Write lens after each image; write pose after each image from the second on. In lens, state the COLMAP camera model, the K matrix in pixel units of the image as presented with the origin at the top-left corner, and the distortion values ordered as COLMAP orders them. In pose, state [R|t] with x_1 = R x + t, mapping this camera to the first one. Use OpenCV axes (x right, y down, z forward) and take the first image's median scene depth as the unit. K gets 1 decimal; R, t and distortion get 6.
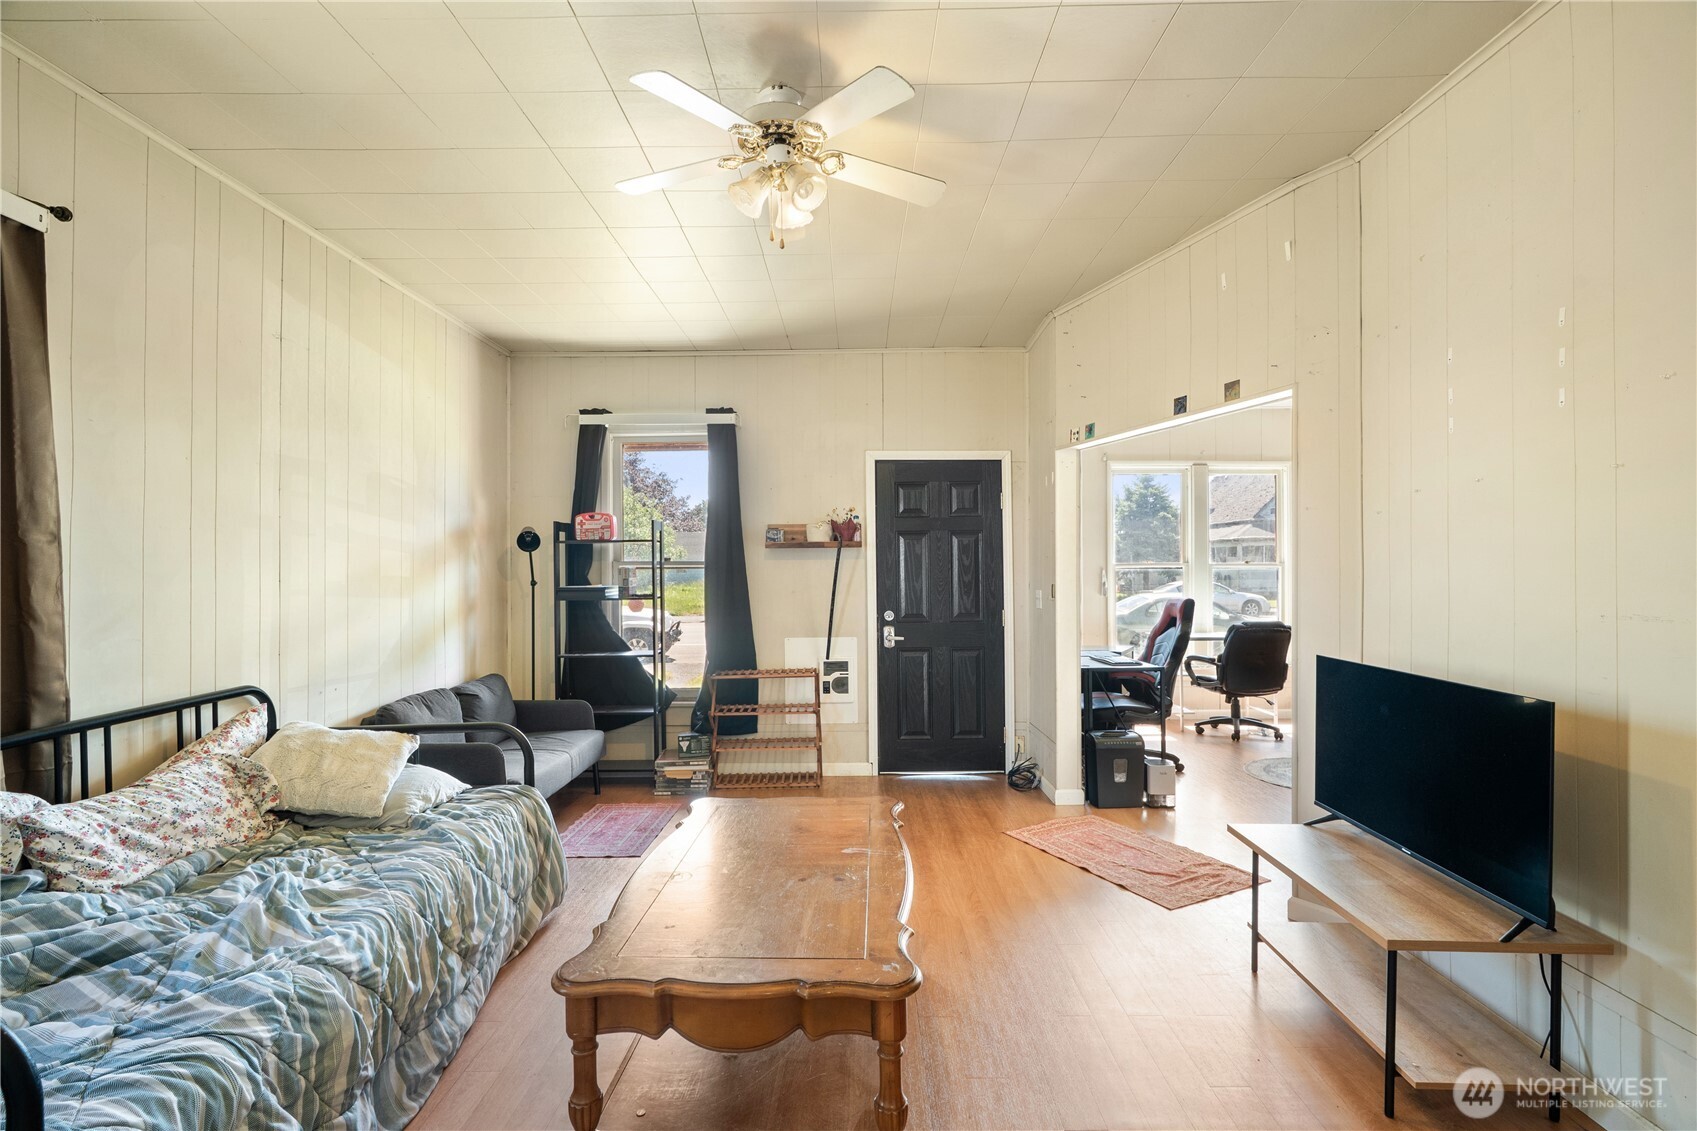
lens RADIAL K [[767.1, 0, 849.6], [0, 767.1, 571.5], [0, 0, 1]] dist [-0.007722, 0.004223]
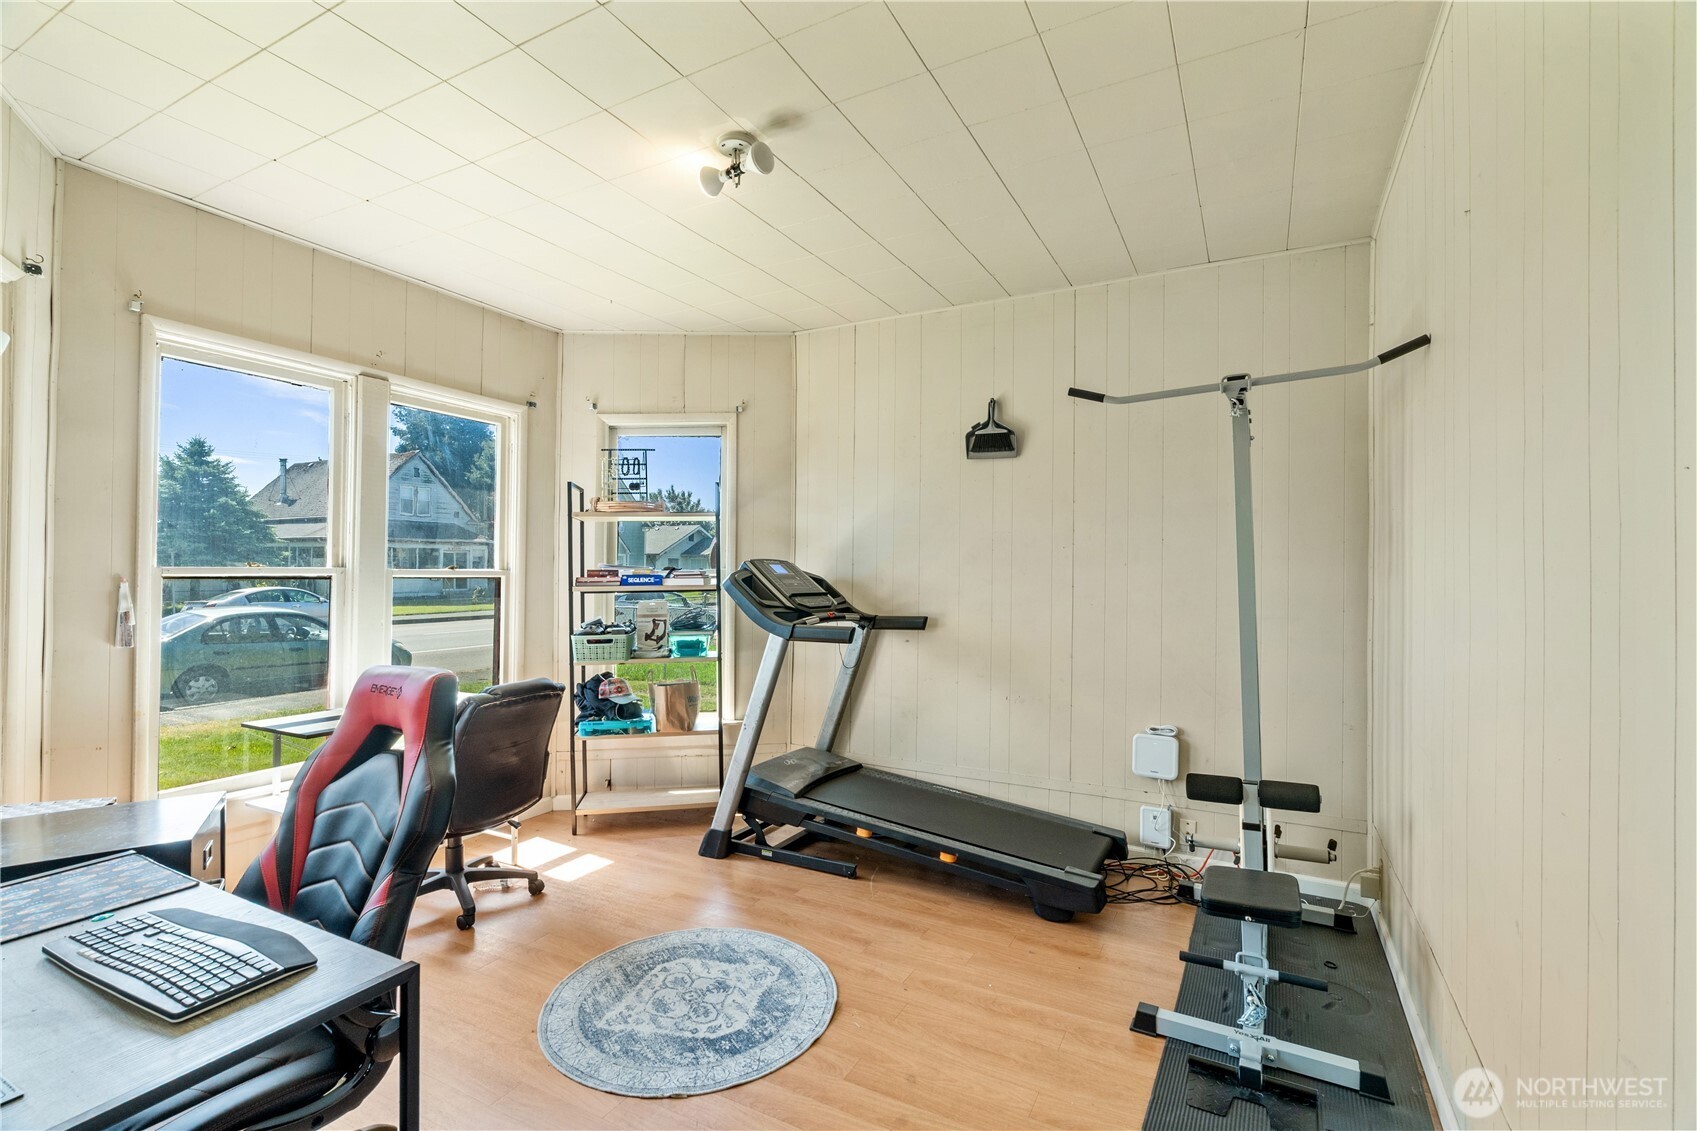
lens RADIAL K [[767.1, 0, 849.2], [0, 767.1, 568.6], [0, 0, 1]] dist [-0.007722, 0.004223]
pose [[0.470175, 0.016697, 0.882416, 0.156375], [-0.008641, 0.999860, -0.014315, -0.006342], [-0.882531, -0.000894, 0.470253, 0.477671]]
